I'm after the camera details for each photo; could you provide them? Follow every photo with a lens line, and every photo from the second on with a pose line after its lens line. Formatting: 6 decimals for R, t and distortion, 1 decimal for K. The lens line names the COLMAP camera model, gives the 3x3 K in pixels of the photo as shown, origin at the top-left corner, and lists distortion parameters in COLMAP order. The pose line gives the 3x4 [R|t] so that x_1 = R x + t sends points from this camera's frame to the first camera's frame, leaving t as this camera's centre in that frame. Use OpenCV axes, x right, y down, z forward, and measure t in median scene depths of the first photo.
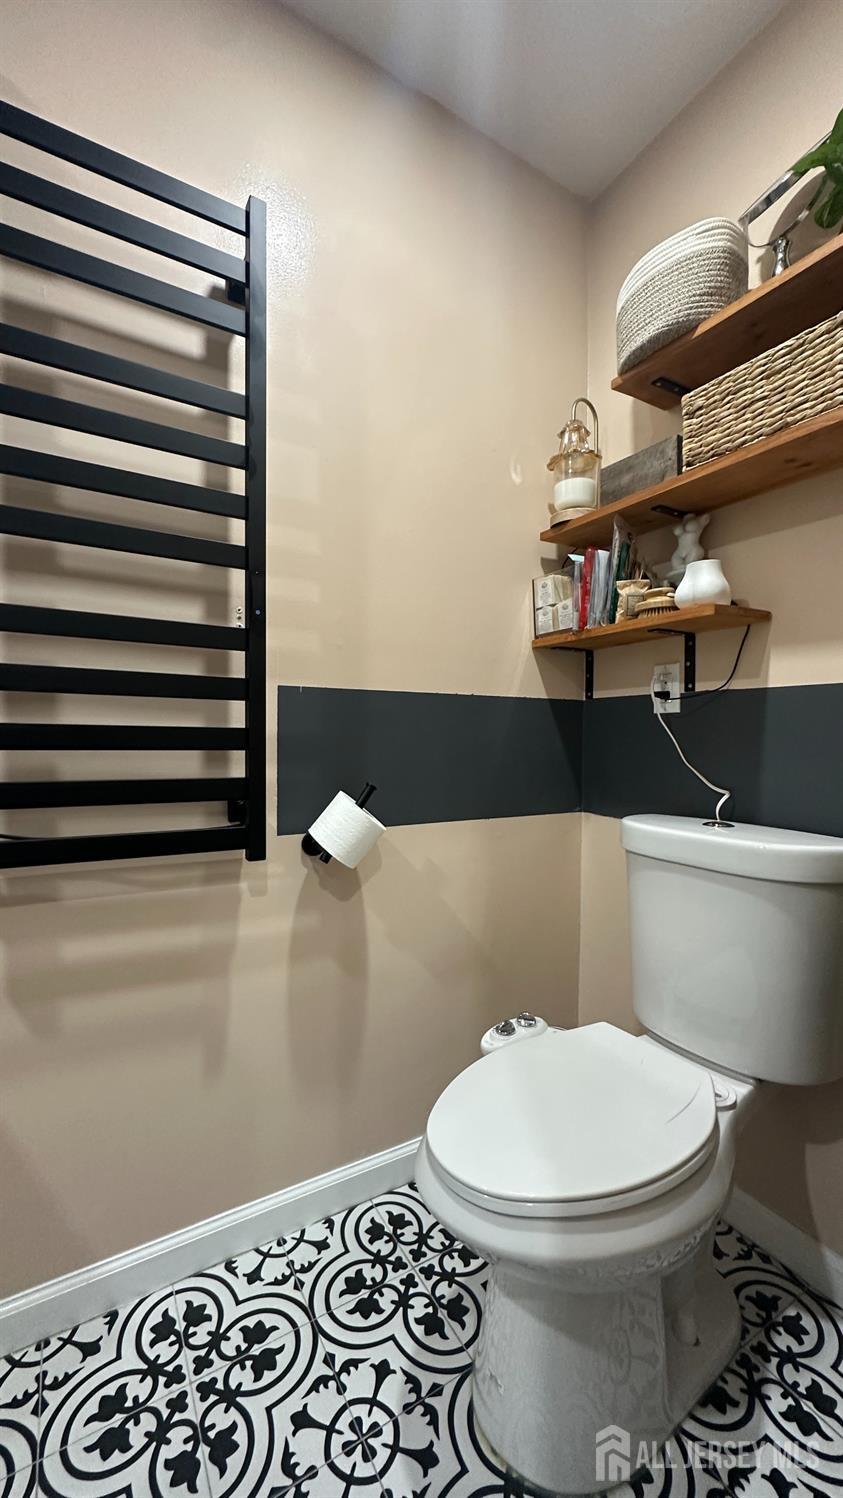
lens RADIAL K [[598.6, 0, 417.6], [0, 598.6, 740.3], [0, 0, 1]] dist [-0.003105, 0.000479]
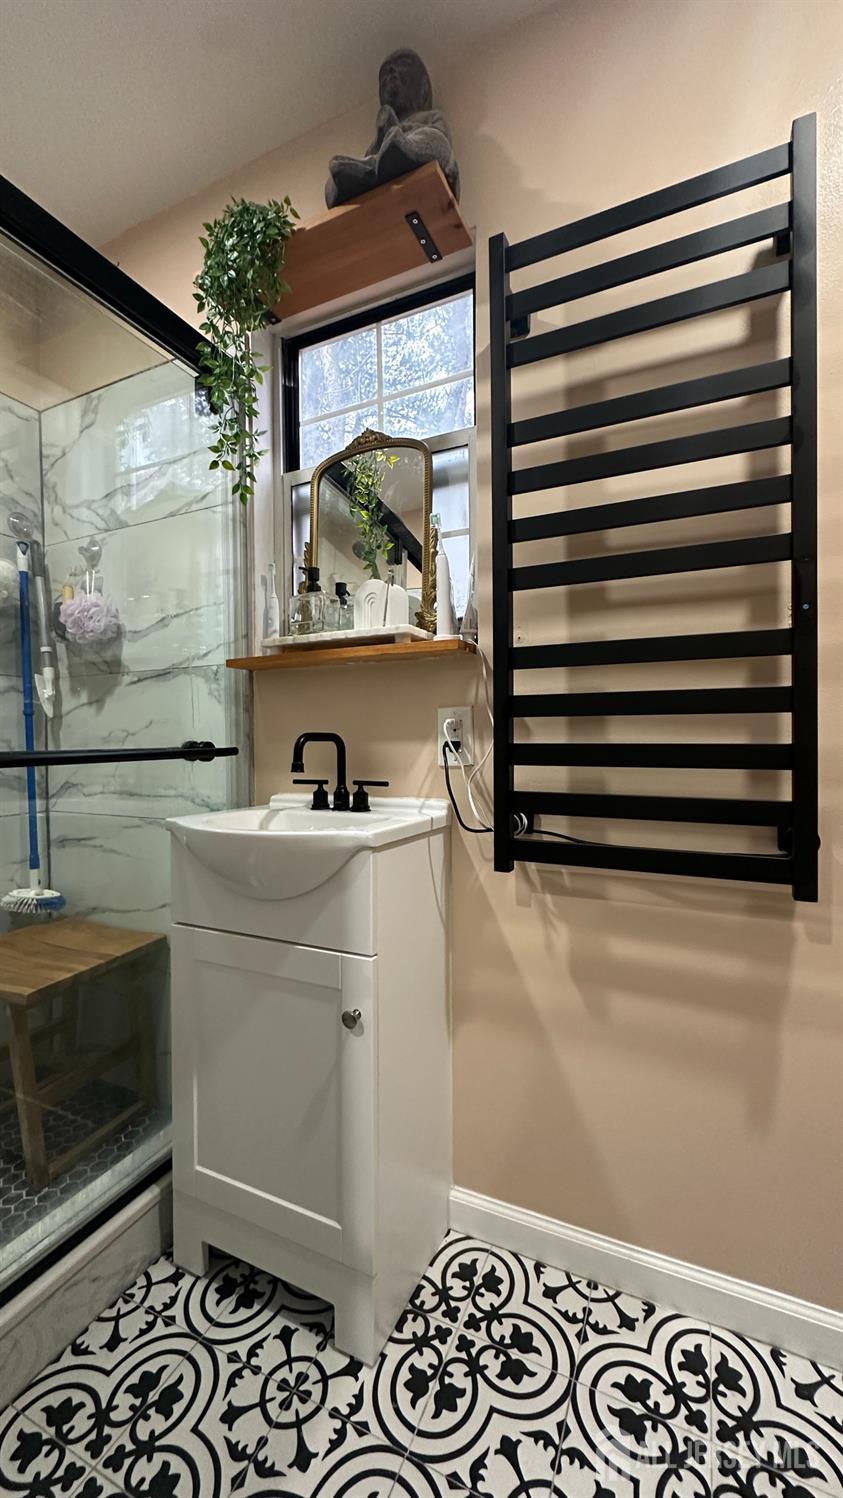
lens RADIAL K [[598.6, 0, 418.0], [0, 598.6, 754.5], [0, 0, 1]] dist [-0.003105, 0.000479]
pose [[0.563407, 0.002399, -0.826176, 0.124599], [-0.007236, 0.999972, -0.002031, 0.001704], [0.826148, 0.007123, 0.563408, 0.075424]]
